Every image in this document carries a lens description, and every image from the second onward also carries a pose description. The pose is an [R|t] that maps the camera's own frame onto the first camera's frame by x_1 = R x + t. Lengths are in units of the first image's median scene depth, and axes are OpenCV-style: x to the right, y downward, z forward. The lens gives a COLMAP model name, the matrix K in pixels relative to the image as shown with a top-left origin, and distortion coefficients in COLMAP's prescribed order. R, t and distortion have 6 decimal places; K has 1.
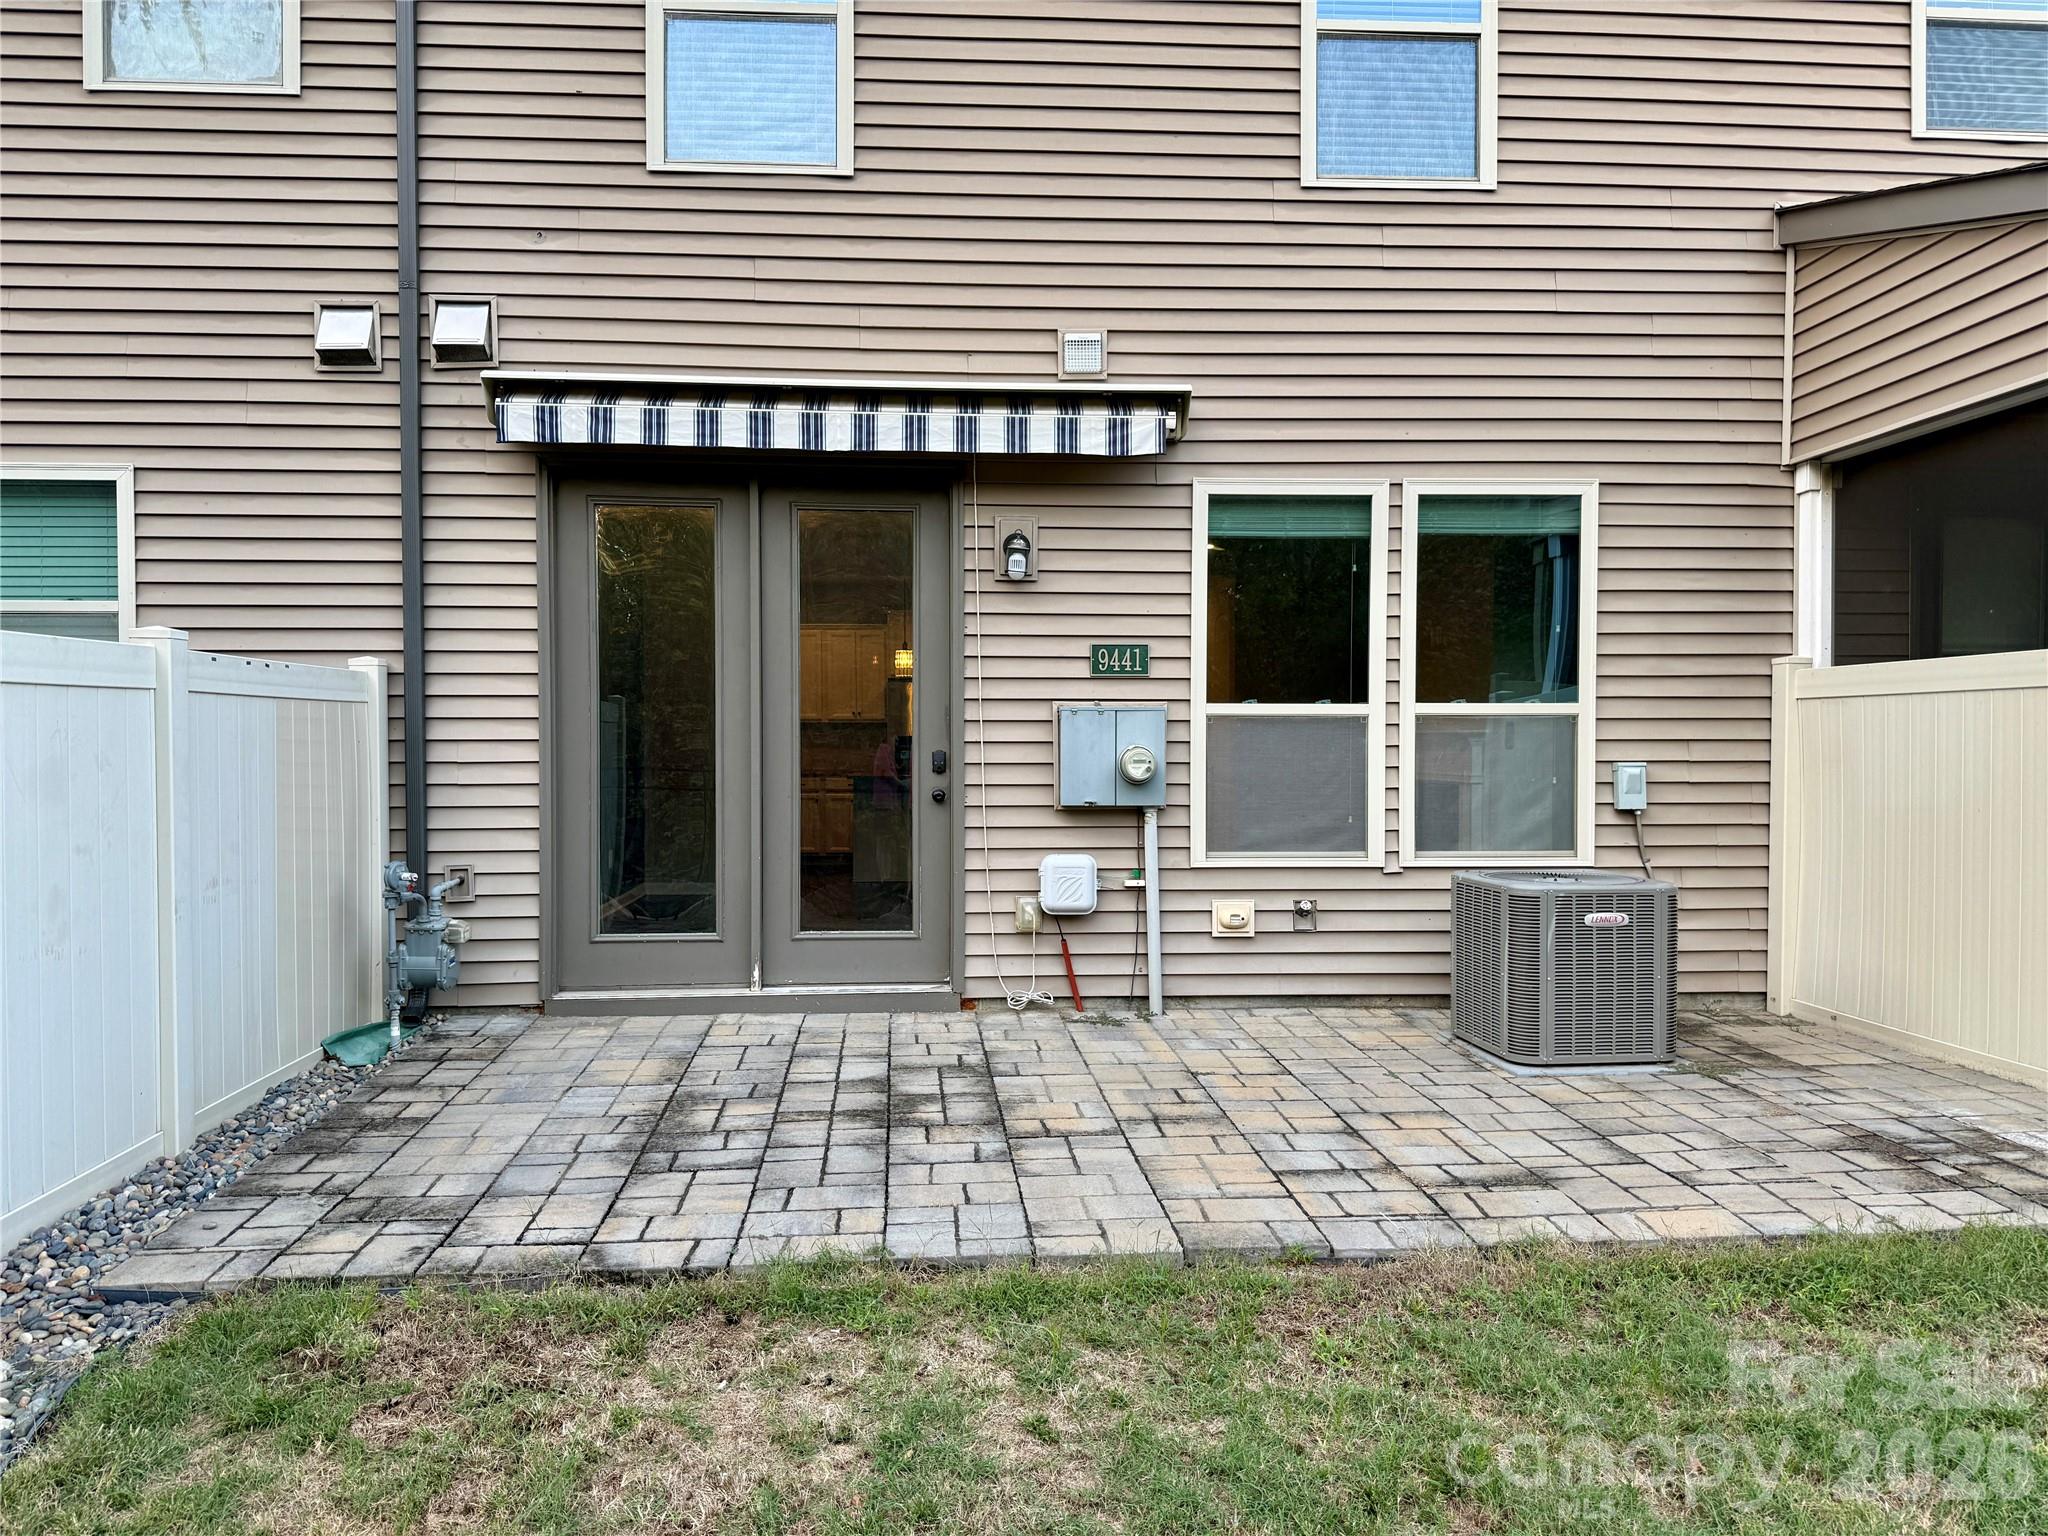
lens RADIAL K [[1432.2, 0, 1017.2], [0, 1432.2, 771.1], [0, 0, 1]] dist [0.134498, -0.231606]
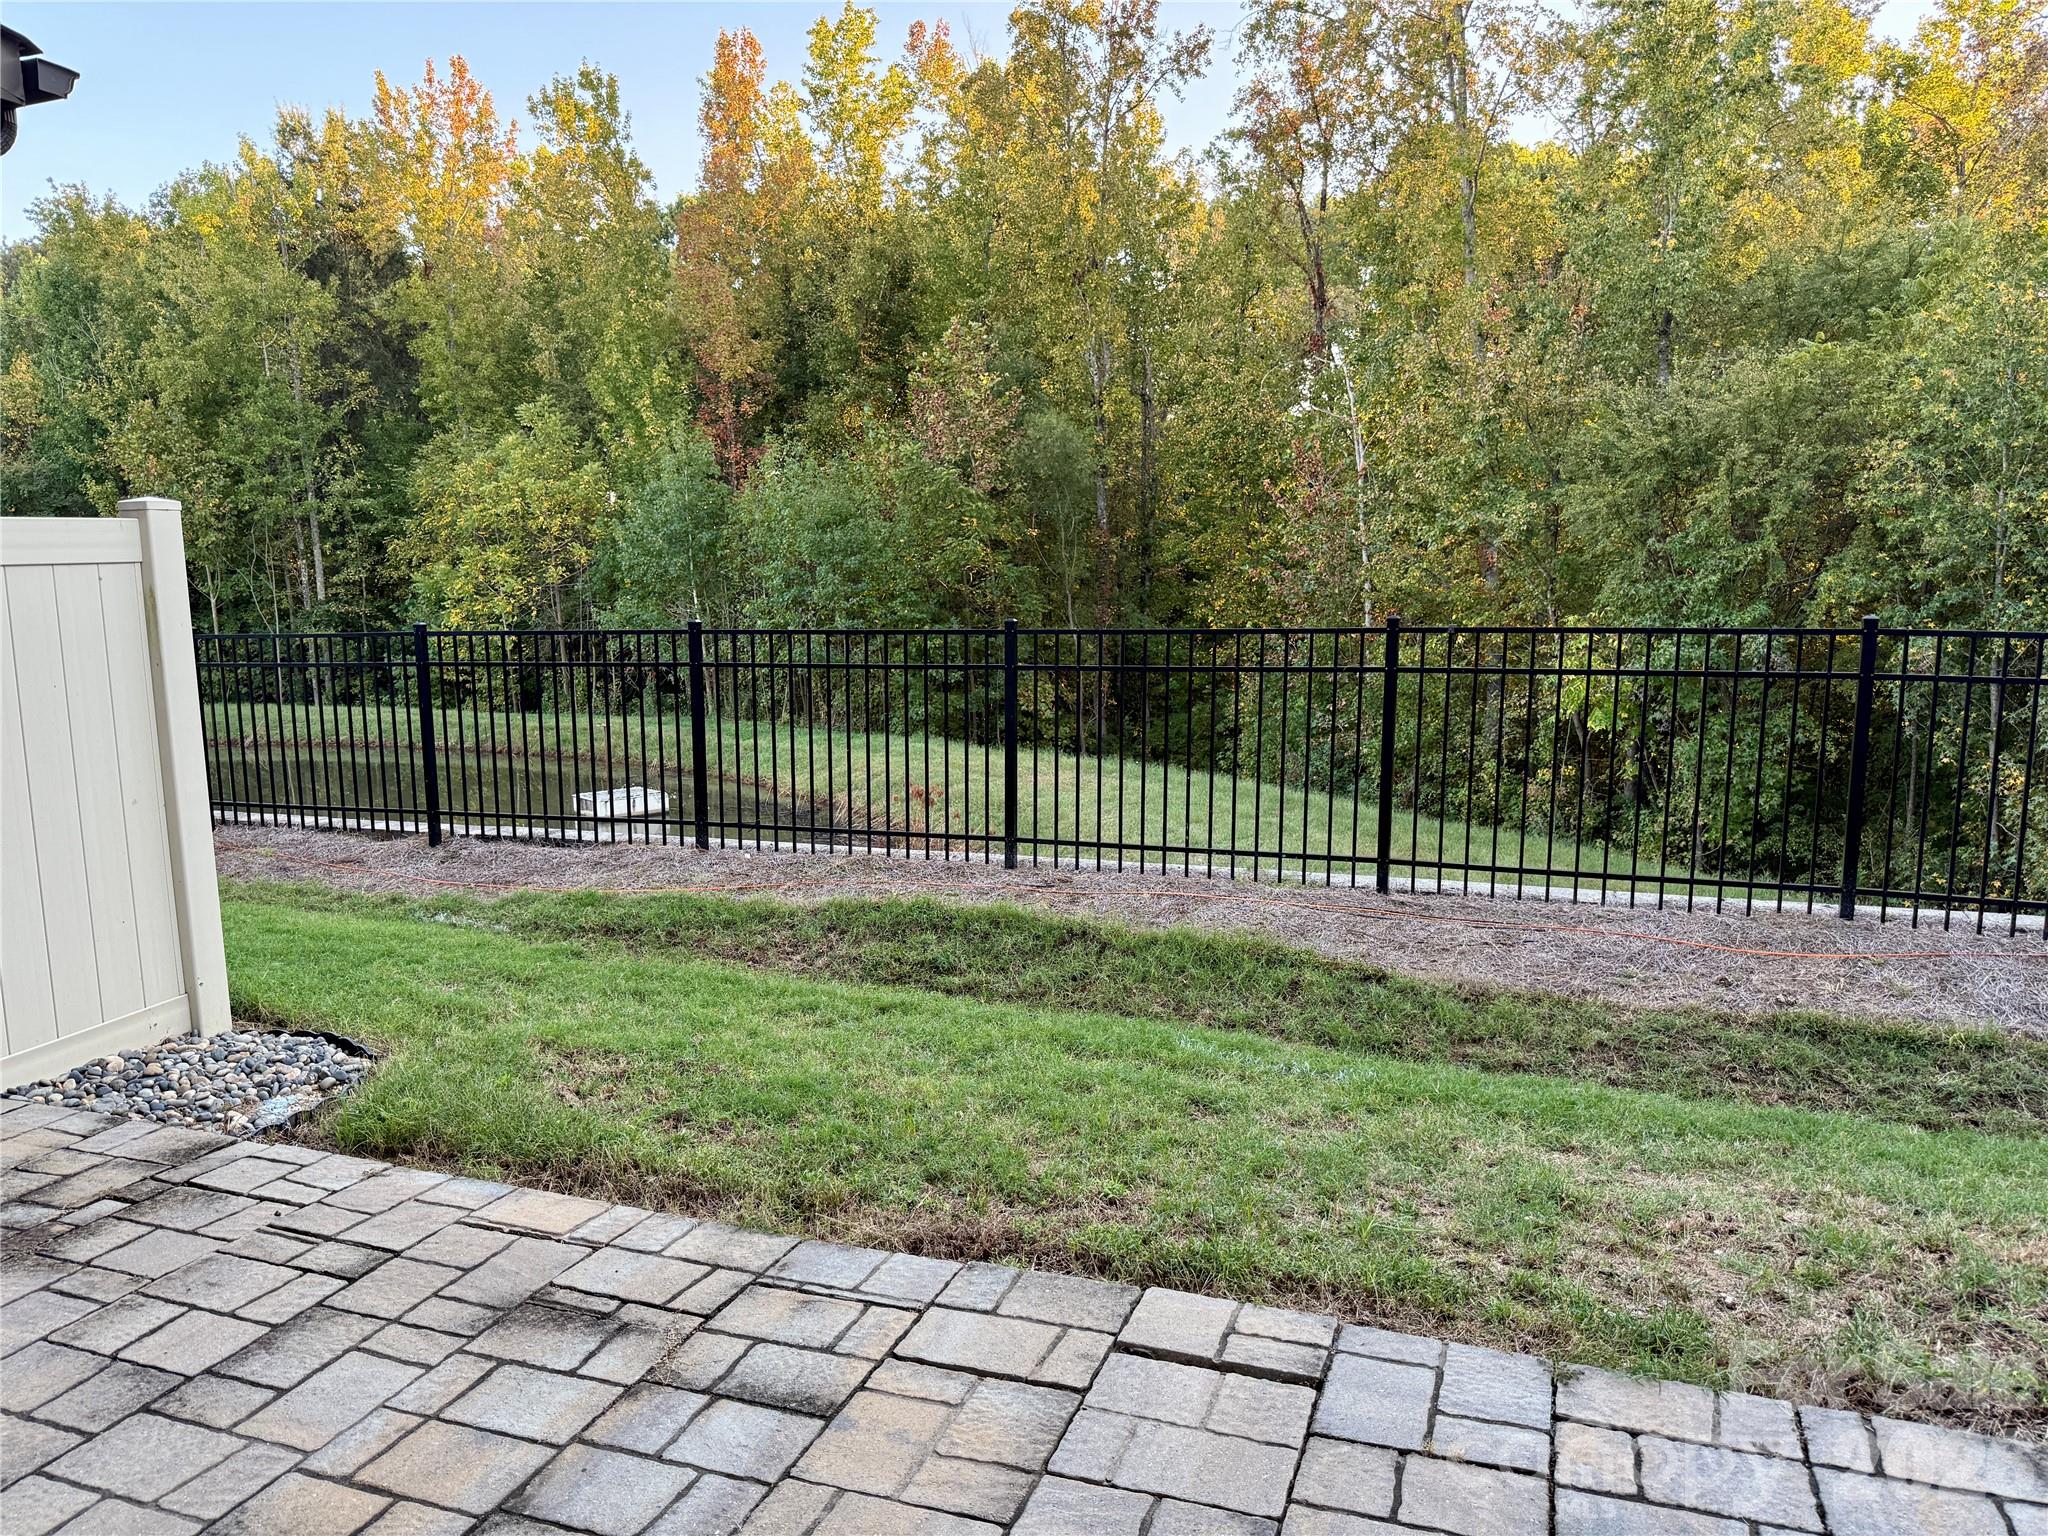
lens RADIAL K [[1432.2, 0, 1017.2], [0, 1432.2, 771.1], [0, 0, 1]] dist [0.134498, -0.231606]
pose [[-0.910486, -0.037214, 0.411863, -0.076028], [0.031874, 0.986665, 0.159612, -0.040976], [-0.412311, 0.158452, -0.897158, 0.956196]]
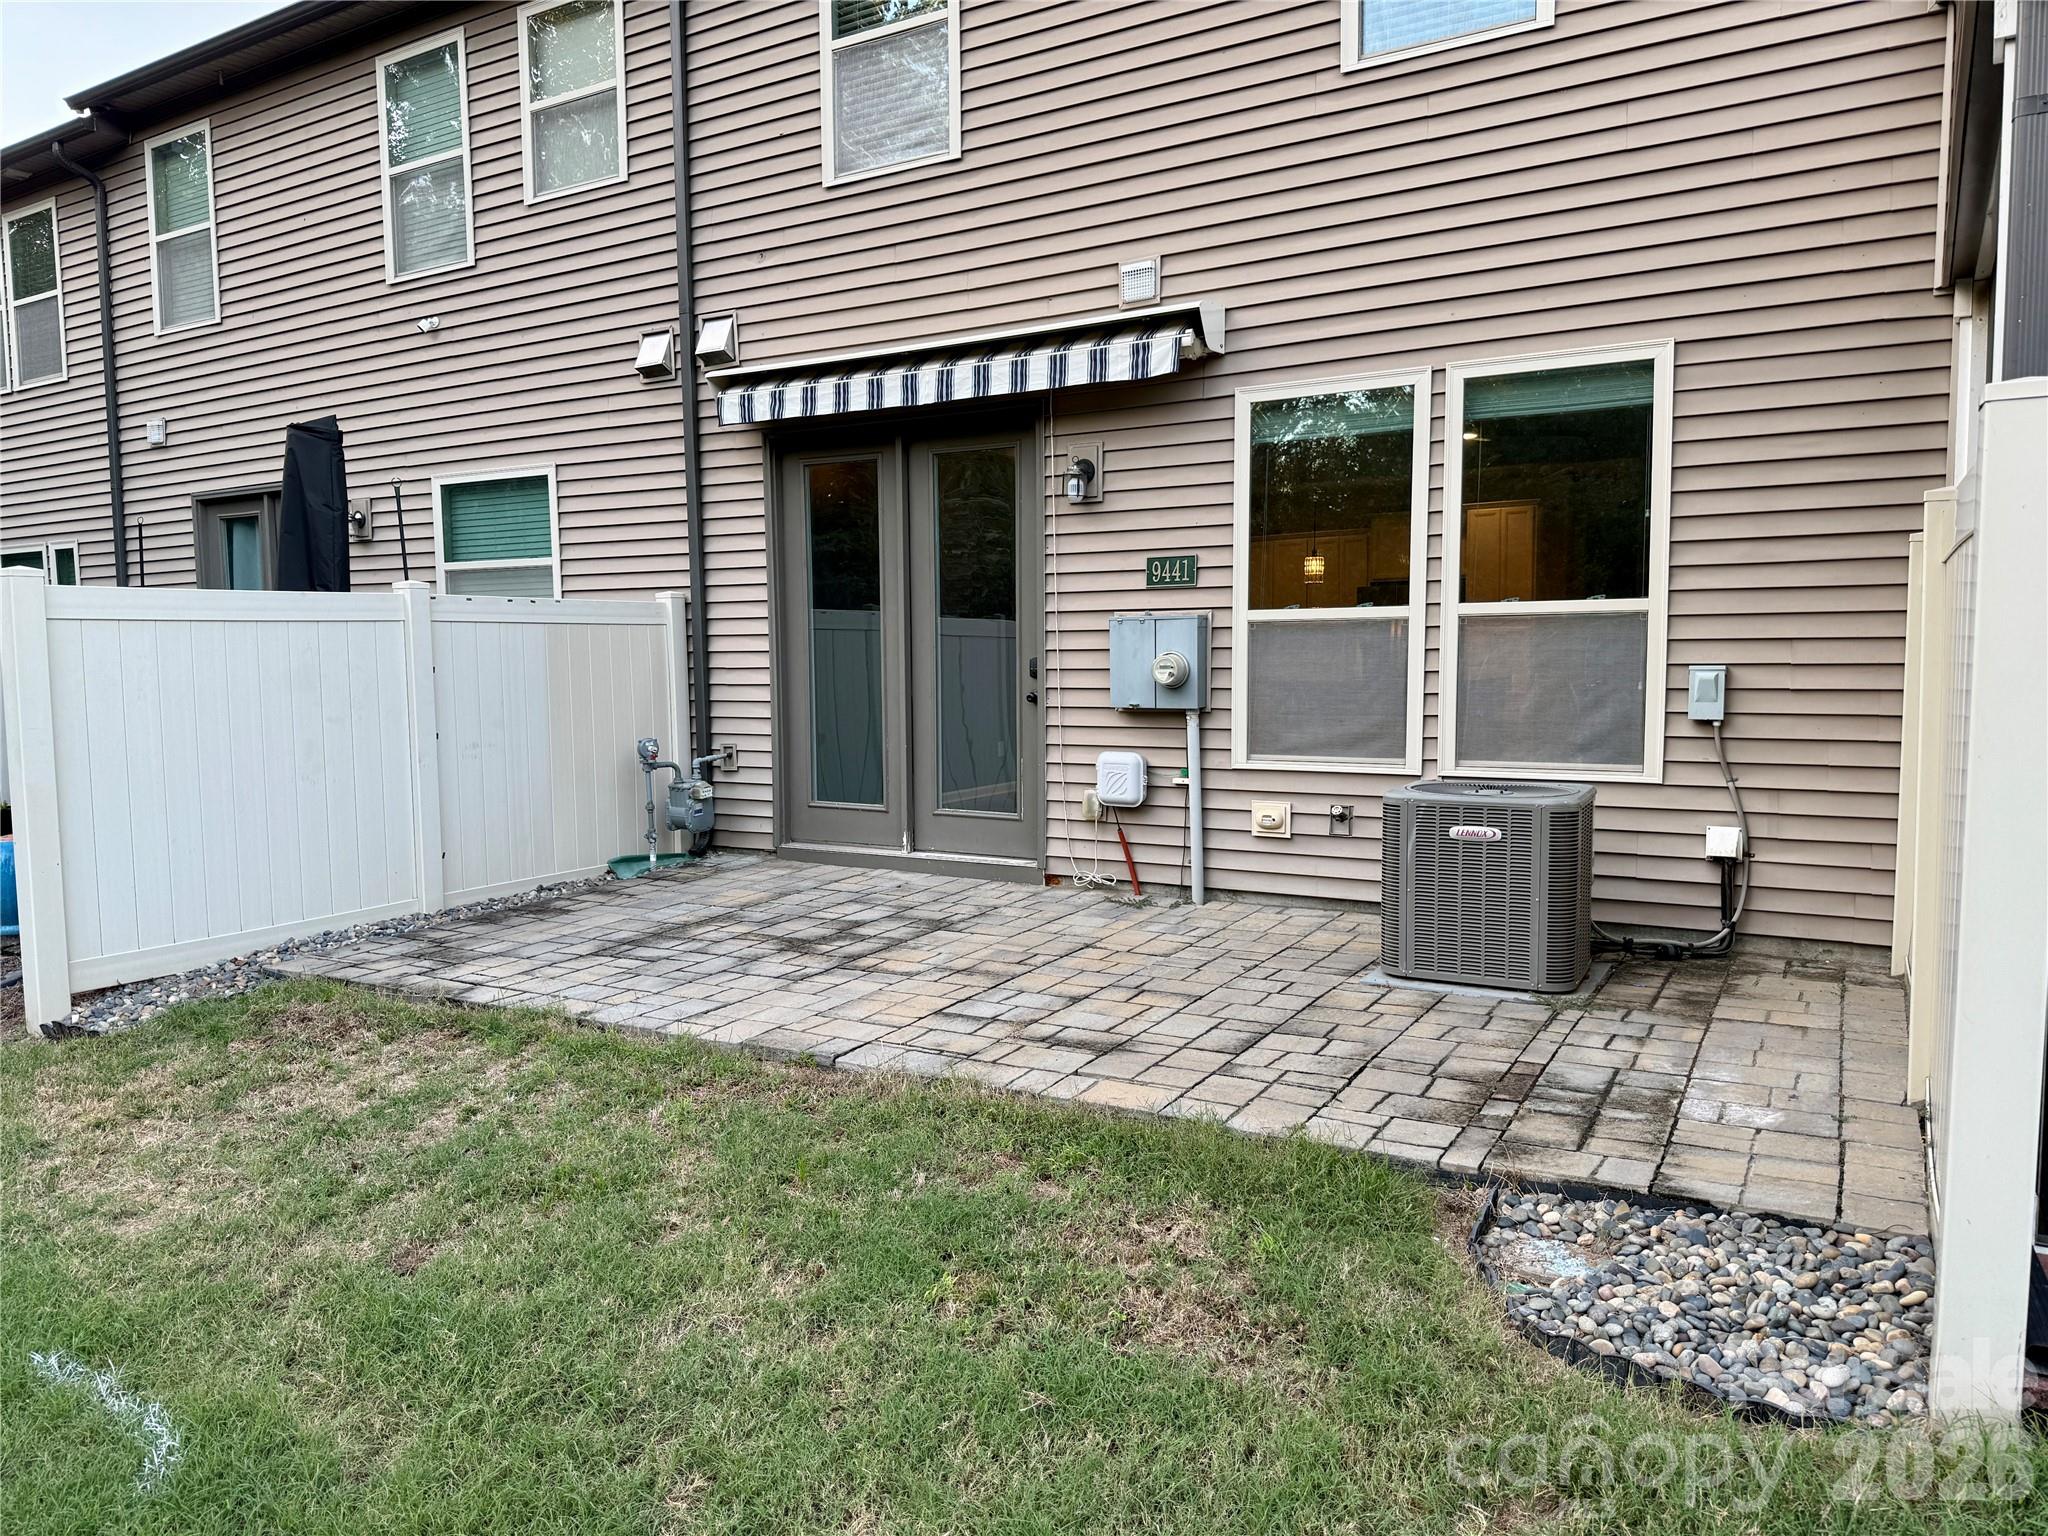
lens RADIAL K [[1432.2, 0, 1017.2], [0, 1432.2, 771.1], [0, 0, 1]] dist [0.134498, -0.231606]
pose [[0.820217, 0.040643, -0.570607, 0.594060], [-0.002809, 0.997747, 0.067031, -0.000540], [0.572046, -0.053377, 0.818483, 0.053832]]
